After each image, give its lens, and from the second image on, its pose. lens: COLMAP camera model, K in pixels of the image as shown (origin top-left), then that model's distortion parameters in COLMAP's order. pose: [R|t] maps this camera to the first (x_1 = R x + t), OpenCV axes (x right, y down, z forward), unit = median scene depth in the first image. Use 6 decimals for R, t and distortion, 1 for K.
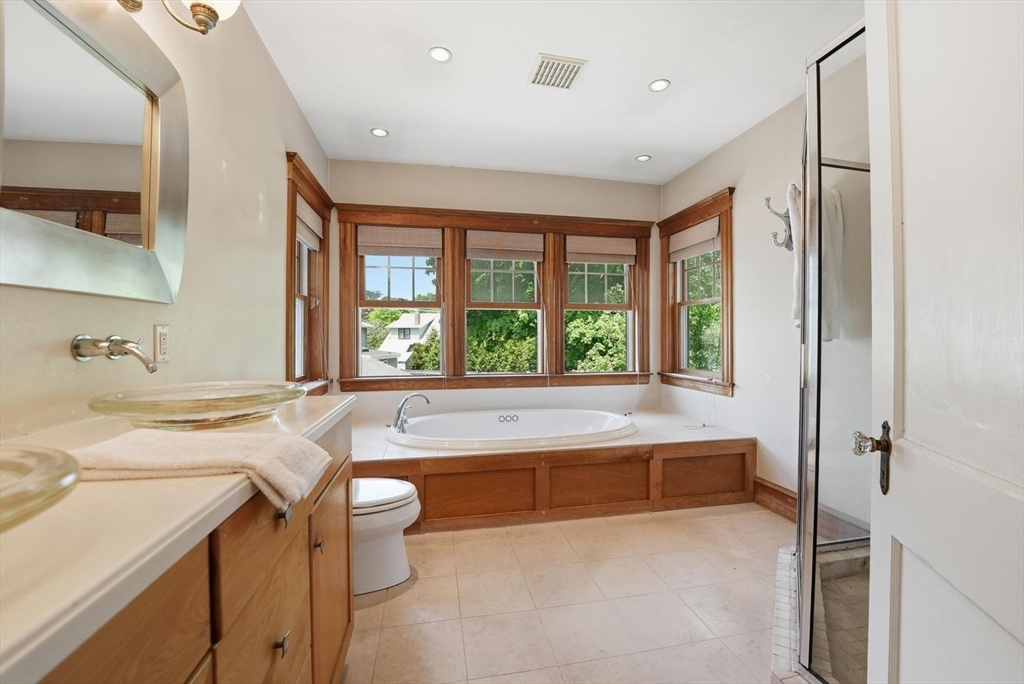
lens RADIAL K [[422.9, 0, 512.0], [0, 422.9, 342.0], [0, 0, 1]] dist [-0.019164, 0.000518]
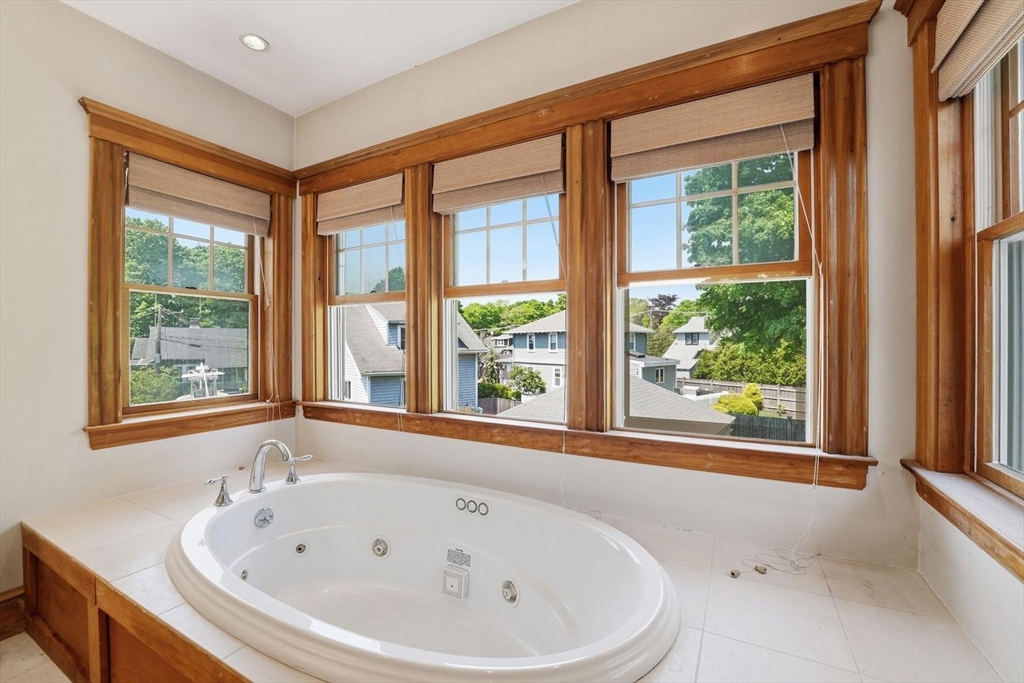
lens RADIAL K [[422.9, 0, 512.0], [0, 422.9, 341.5], [0, 0, 1]] dist [-0.019164, 0.000518]
pose [[0.773078, -0.000639, -0.634310, 0.317797], [-0.007943, 0.999911, -0.010688, -0.012541], [0.634261, 0.013301, 0.773005, 0.568081]]
